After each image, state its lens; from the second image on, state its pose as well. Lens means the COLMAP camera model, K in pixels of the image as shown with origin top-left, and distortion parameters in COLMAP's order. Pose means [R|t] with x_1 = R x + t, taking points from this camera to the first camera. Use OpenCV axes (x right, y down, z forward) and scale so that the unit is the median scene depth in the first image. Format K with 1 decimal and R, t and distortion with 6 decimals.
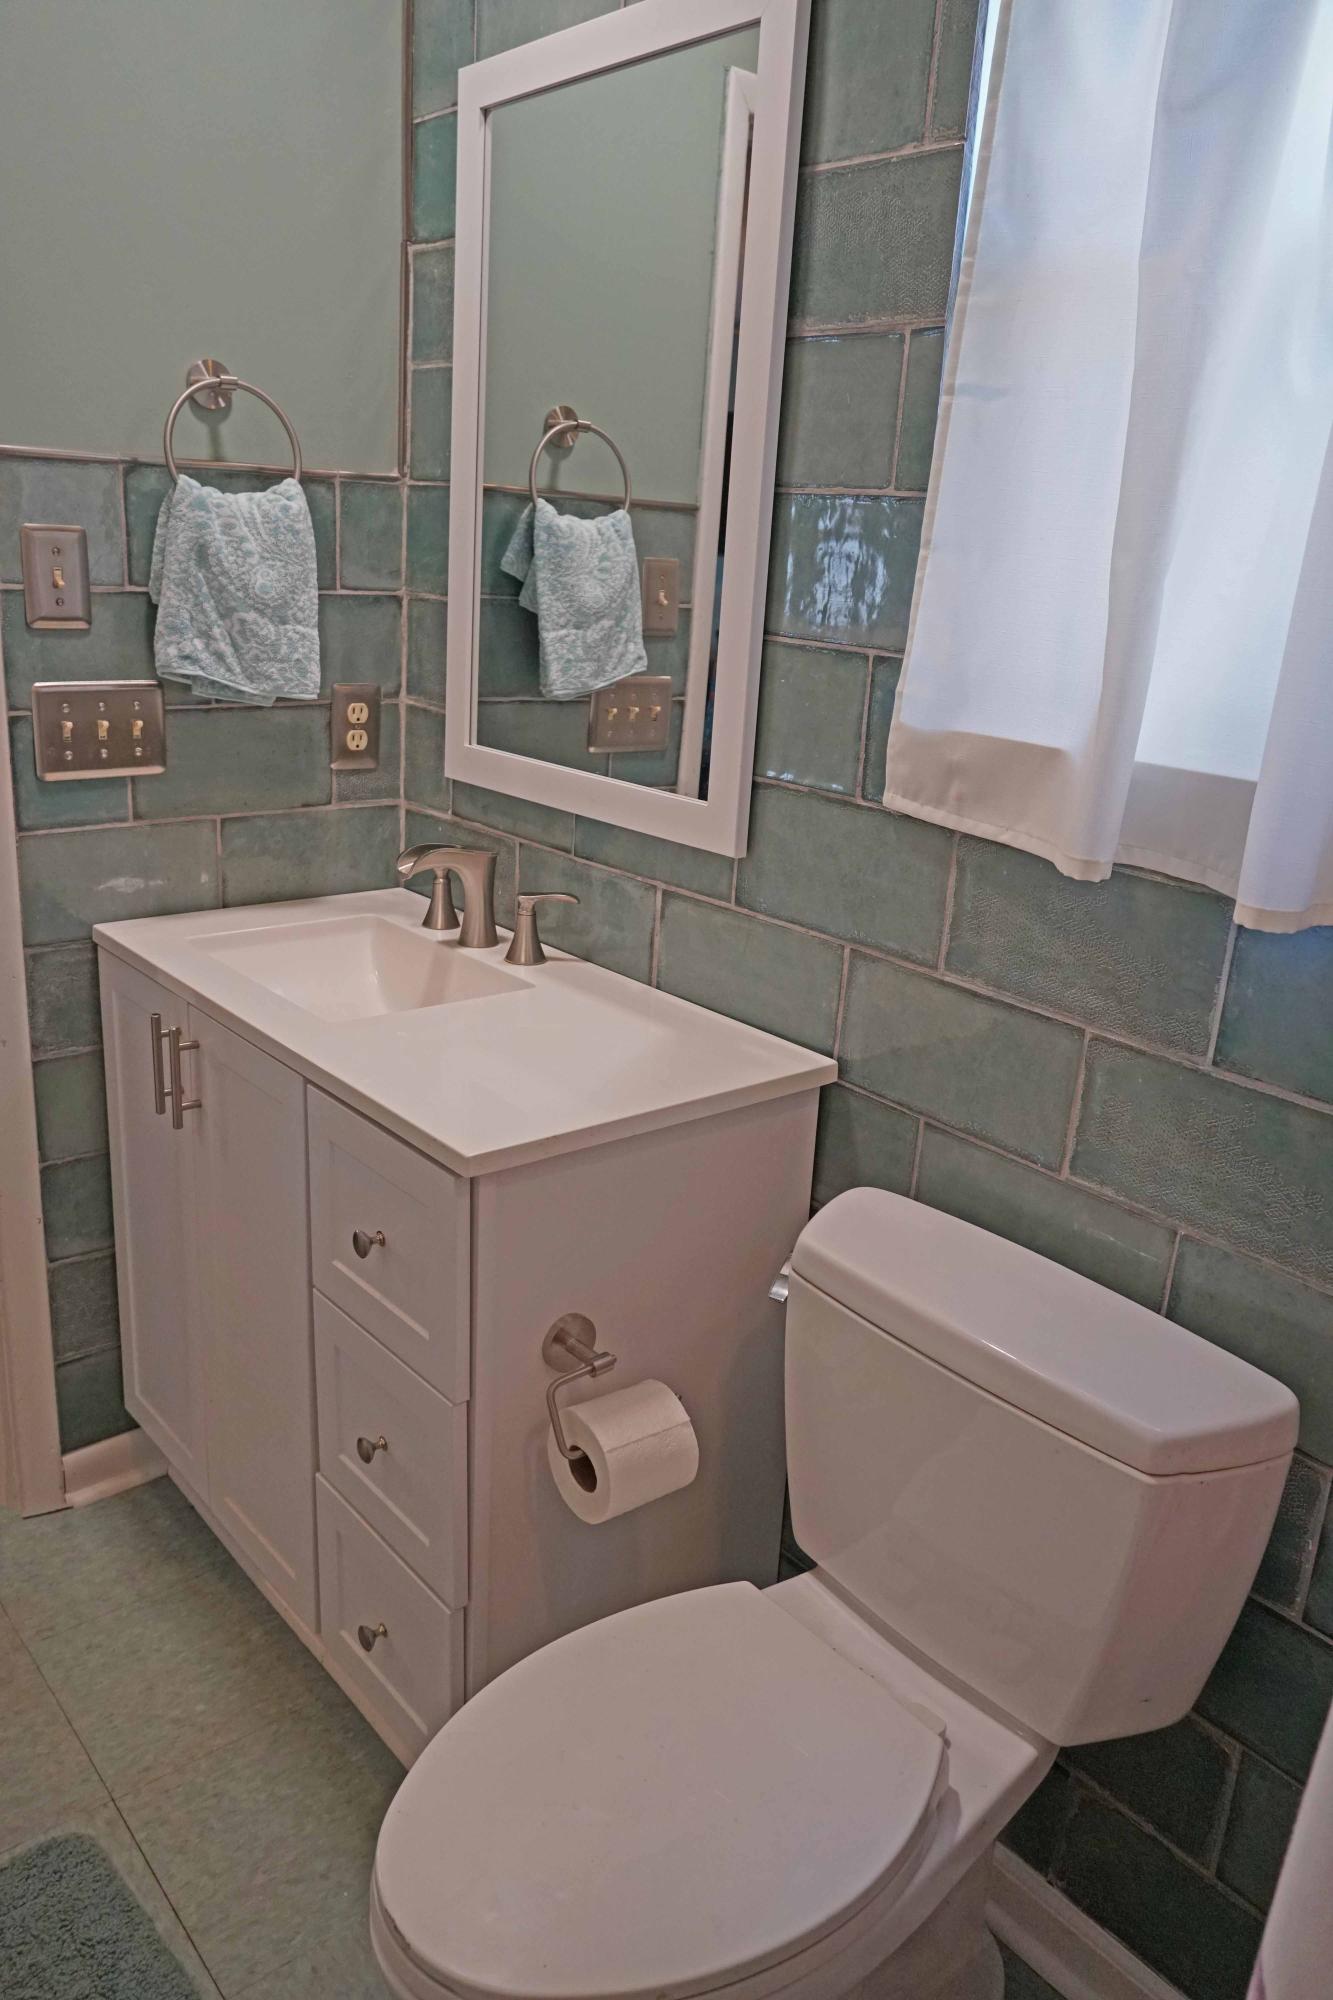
lens RADIAL K [[1498.1, 0, 666.0], [0, 1498.1, 991.6], [0, 0, 1]] dist [-0.028875, 0.032397]
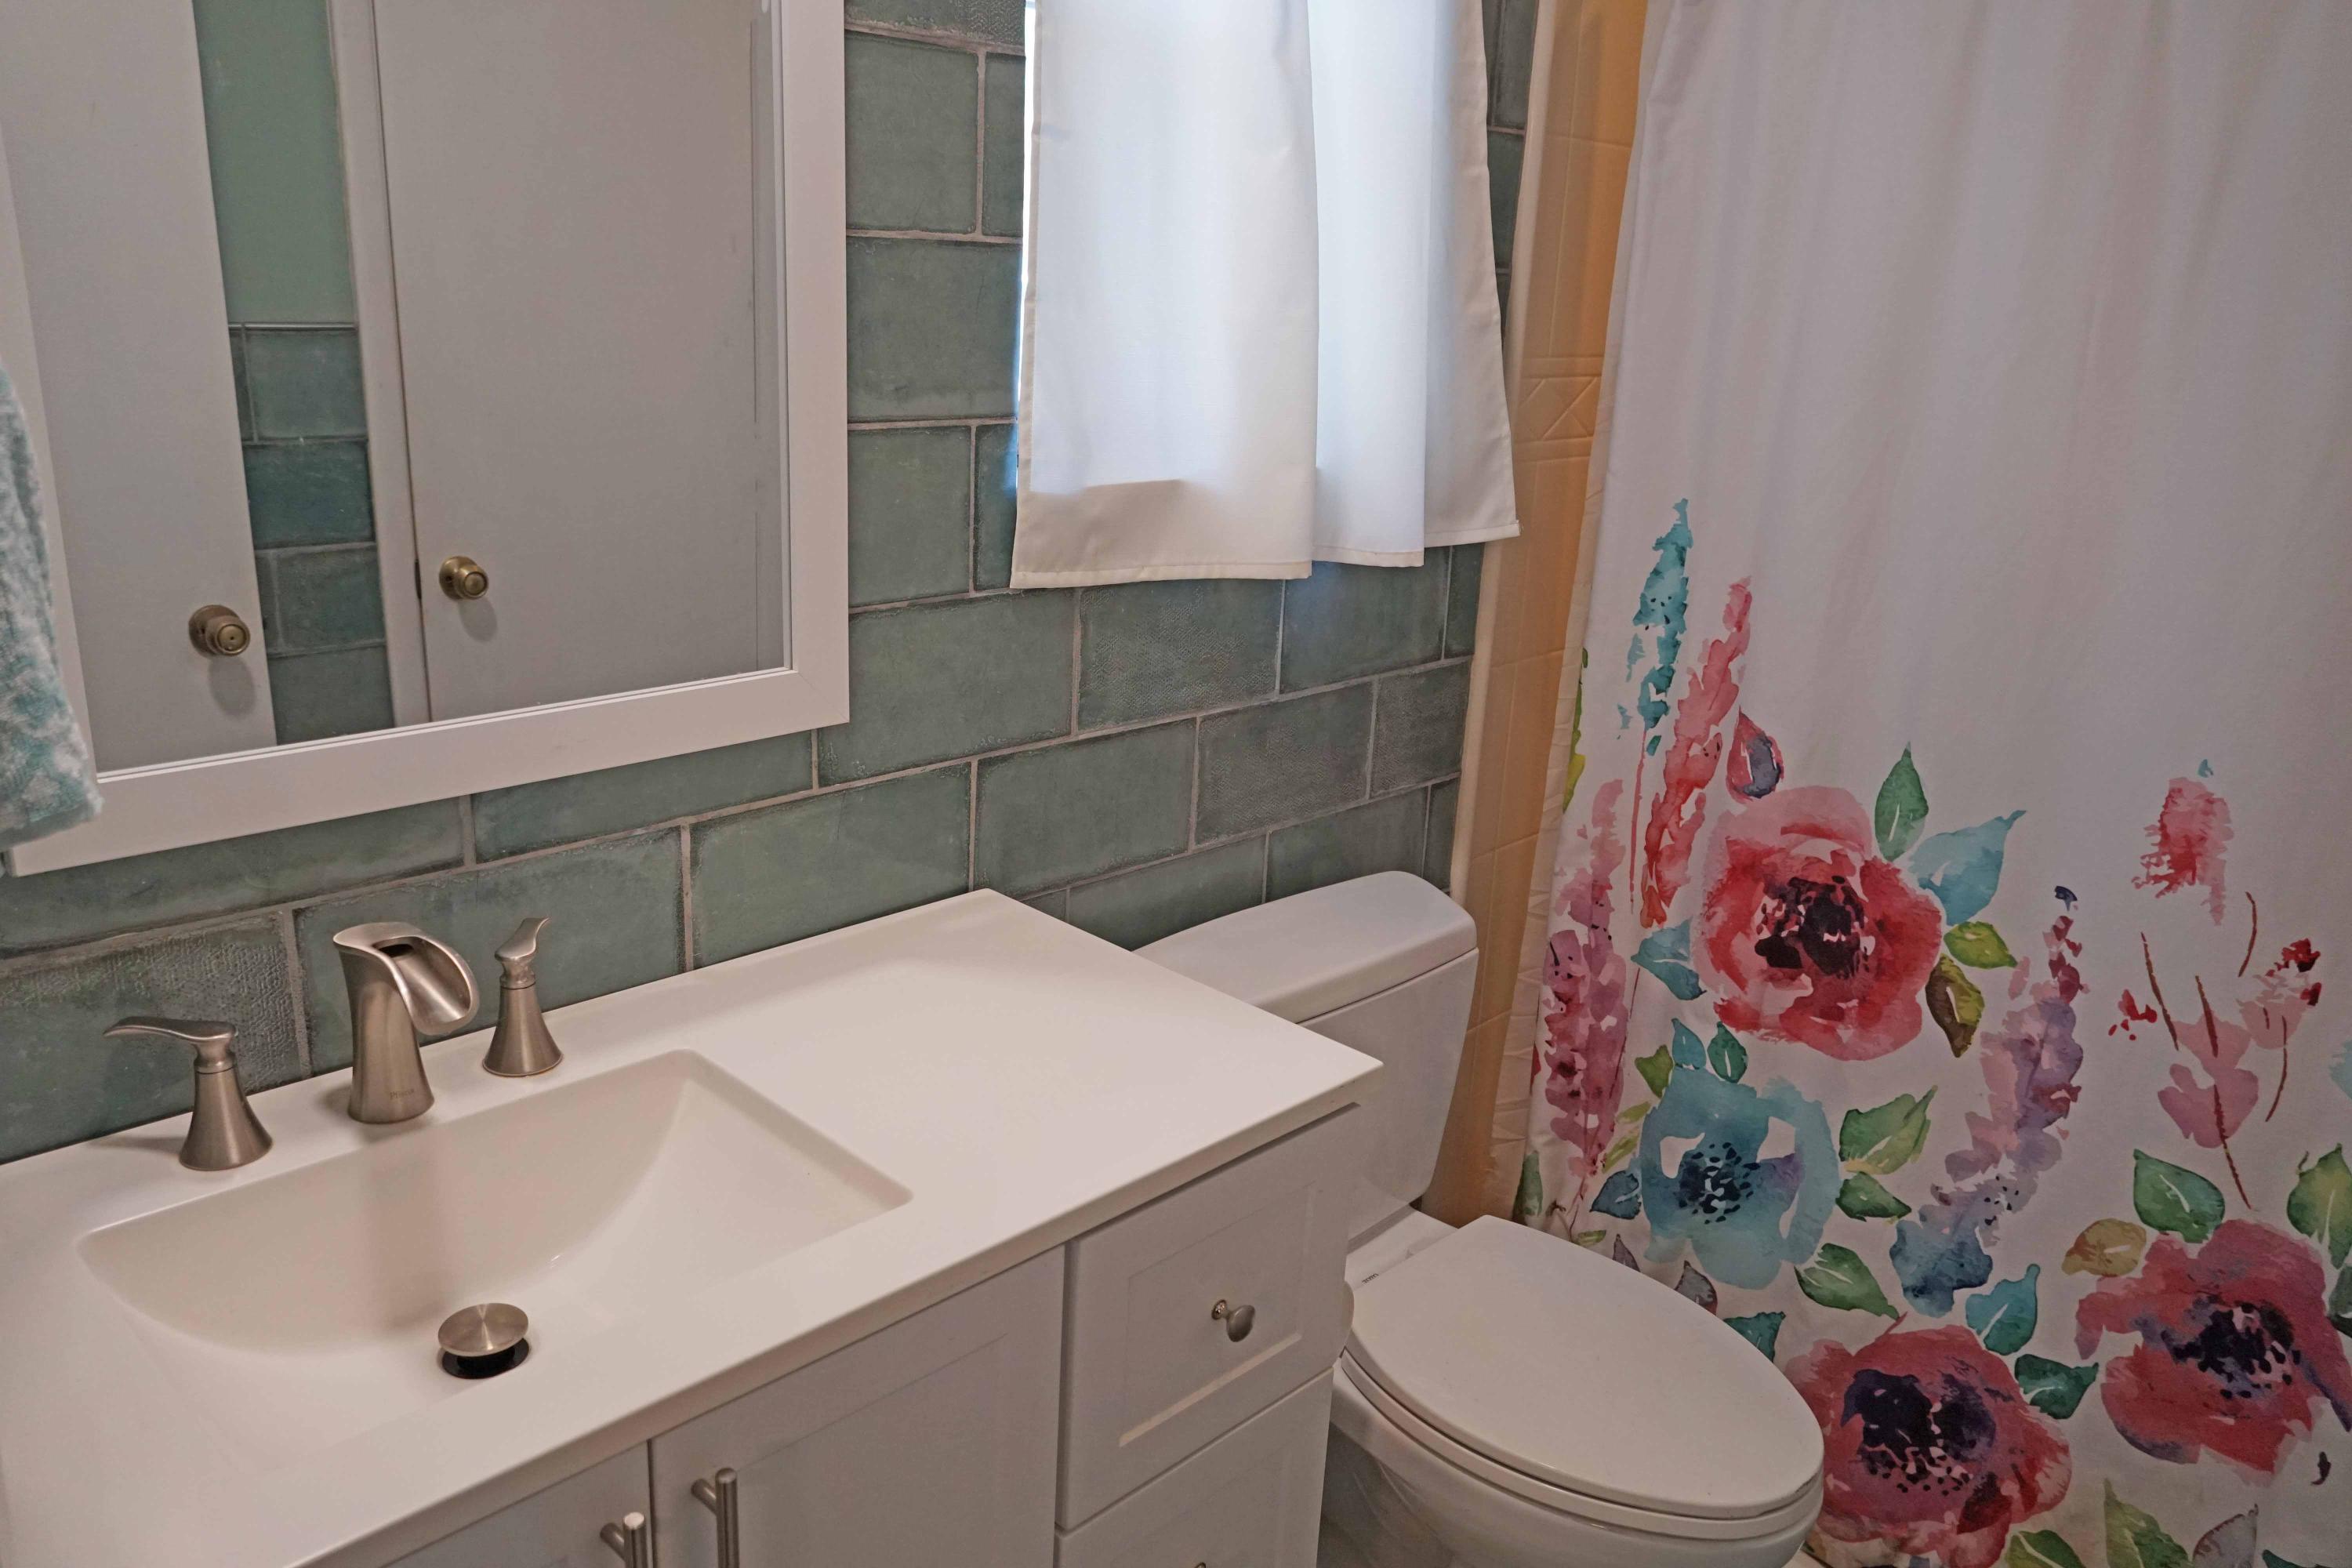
lens RADIAL K [[1761.7, 0, 1167.4], [0, 1761.7, 770.0], [0, 0, 1]] dist [-0.028875, 0.032397]
pose [[-0.082749, -0.348295, 0.933726, -0.897710], [0.237712, 0.902996, 0.357899, -0.387486], [-0.967804, 0.251574, 0.008071, 0.947556]]
